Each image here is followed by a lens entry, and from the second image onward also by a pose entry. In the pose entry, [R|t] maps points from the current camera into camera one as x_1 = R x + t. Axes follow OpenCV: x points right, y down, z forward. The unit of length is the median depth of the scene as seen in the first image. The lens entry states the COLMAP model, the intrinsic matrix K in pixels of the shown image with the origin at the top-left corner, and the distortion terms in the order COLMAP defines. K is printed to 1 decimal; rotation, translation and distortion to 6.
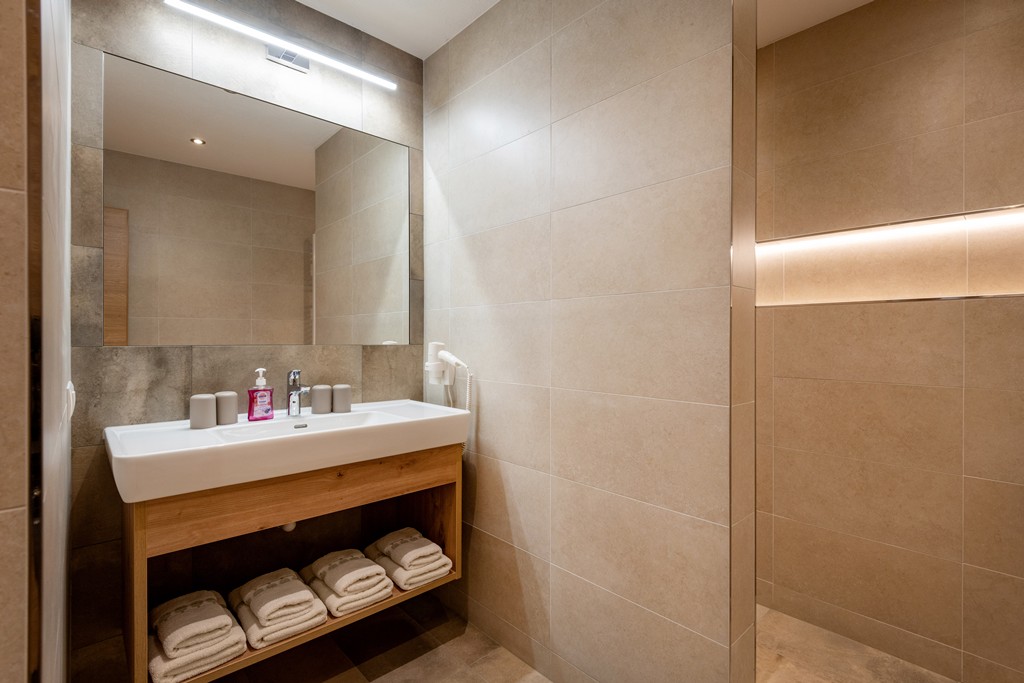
lens RADIAL K [[469.3, 0, 511.2], [0, 469.3, 345.2], [0, 0, 1]] dist [0.002595, -0.001866]
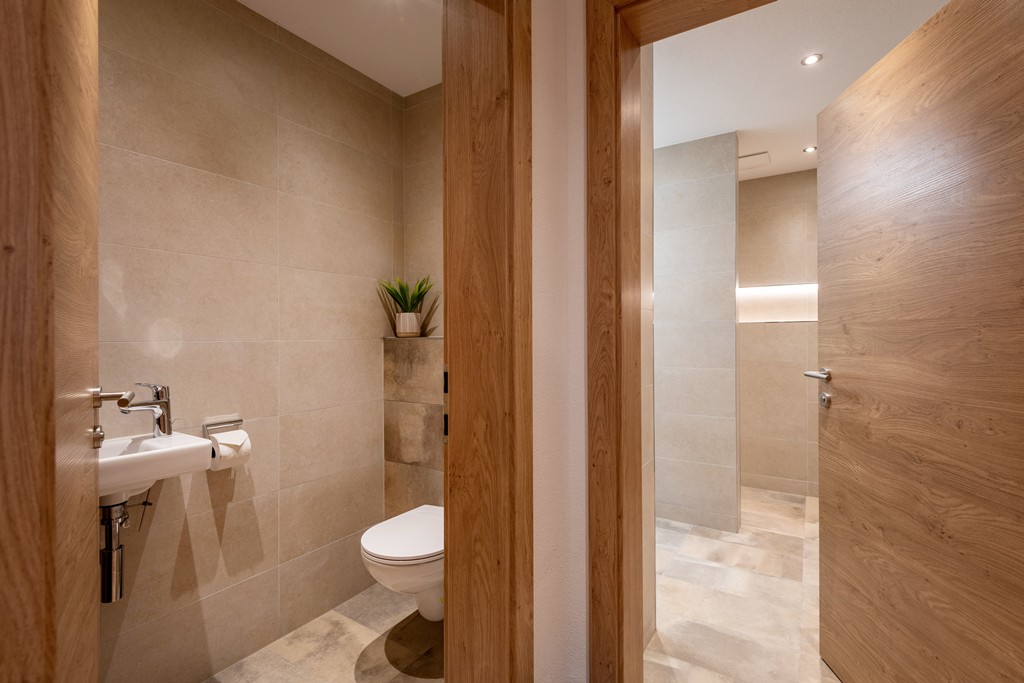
lens RADIAL K [[469.3, 0, 512.5], [0, 469.3, 337.3], [0, 0, 1]] dist [0.002595, -0.001866]
pose [[0.967977, -0.004146, 0.251007, -0.888754], [0.005737, 0.999968, -0.005607, -0.021420], [-0.250975, 0.006867, 0.967969, -0.754665]]
